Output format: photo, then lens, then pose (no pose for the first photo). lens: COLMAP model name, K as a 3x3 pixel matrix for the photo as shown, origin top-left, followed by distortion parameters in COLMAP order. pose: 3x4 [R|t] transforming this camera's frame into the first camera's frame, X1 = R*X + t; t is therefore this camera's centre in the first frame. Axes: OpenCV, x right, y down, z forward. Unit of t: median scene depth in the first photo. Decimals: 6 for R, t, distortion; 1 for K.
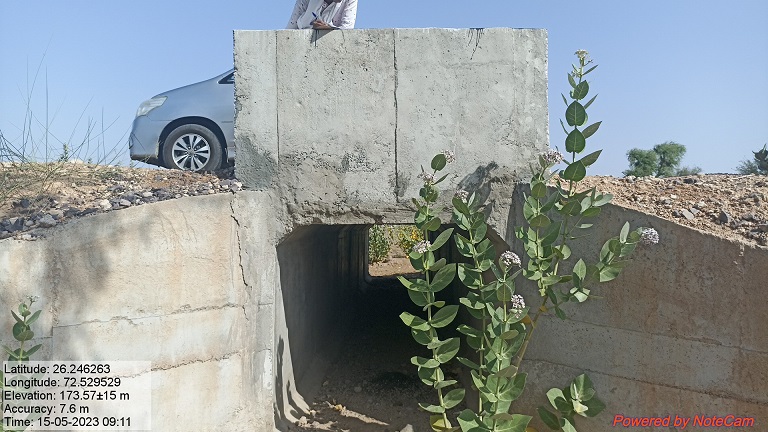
lens RADIAL K [[566.2, 0, 384.0], [0, 566.2, 216.0], [0, 0, 1]] dist [0.036287, -0.000986]
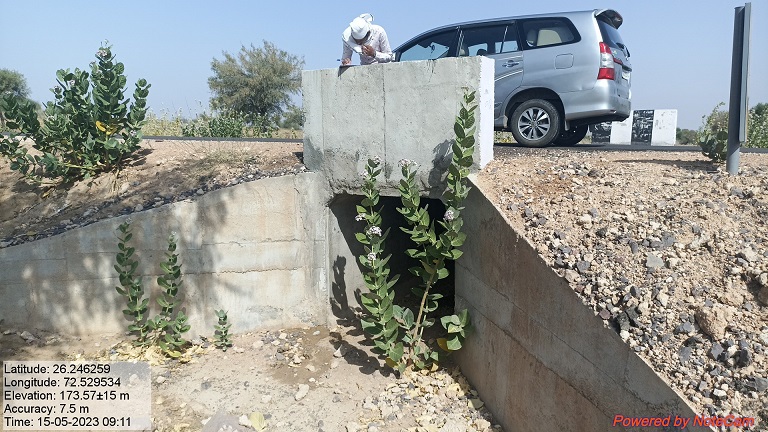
lens RADIAL K [[566.2, 0, 384.0], [0, 566.2, 216.0], [0, 0, 1]] dist [0.036287, -0.000986]
pose [[0.843970, 0.069552, -0.531862, 0.824883], [0.009477, 0.989469, 0.144433, -0.152816], [0.536307, -0.126938, 0.834423, -0.265863]]
